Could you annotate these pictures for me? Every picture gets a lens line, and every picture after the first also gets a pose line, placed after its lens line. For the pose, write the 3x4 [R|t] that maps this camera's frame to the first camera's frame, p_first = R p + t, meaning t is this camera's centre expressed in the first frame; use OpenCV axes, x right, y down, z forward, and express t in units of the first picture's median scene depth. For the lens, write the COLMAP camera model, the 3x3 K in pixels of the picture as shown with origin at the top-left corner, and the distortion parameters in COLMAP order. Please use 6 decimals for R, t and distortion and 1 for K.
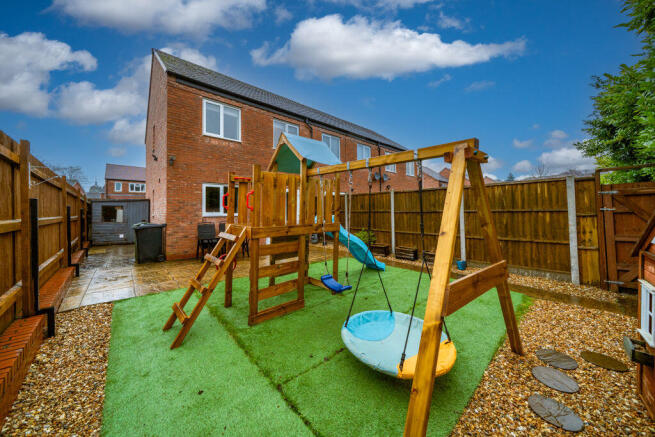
lens RADIAL K [[230.5, 0, 310.0], [0, 230.5, 207.1], [0, 0, 1]] dist [-0.000916, -0.000097]
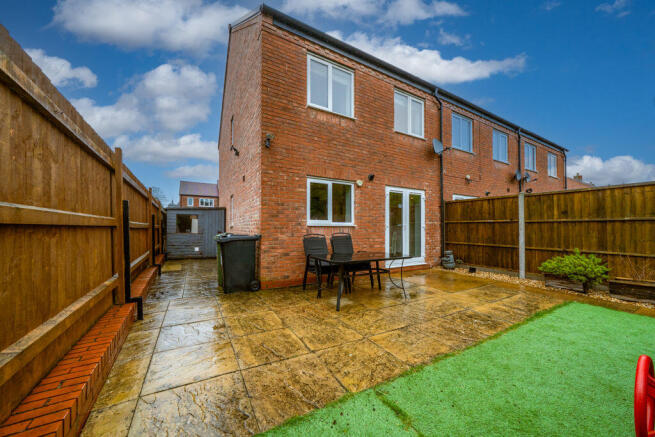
lens RADIAL K [[234.1, 0, 328.9], [0, 234.1, 227.5], [0, 0, 1]] dist [-0.000313, -0.000075]
pose [[0.987340, 0.013444, -0.158047, -0.276885], [-0.010396, 0.999744, 0.020092, 0.030378], [0.158277, -0.018195, 0.987227, 0.307600]]
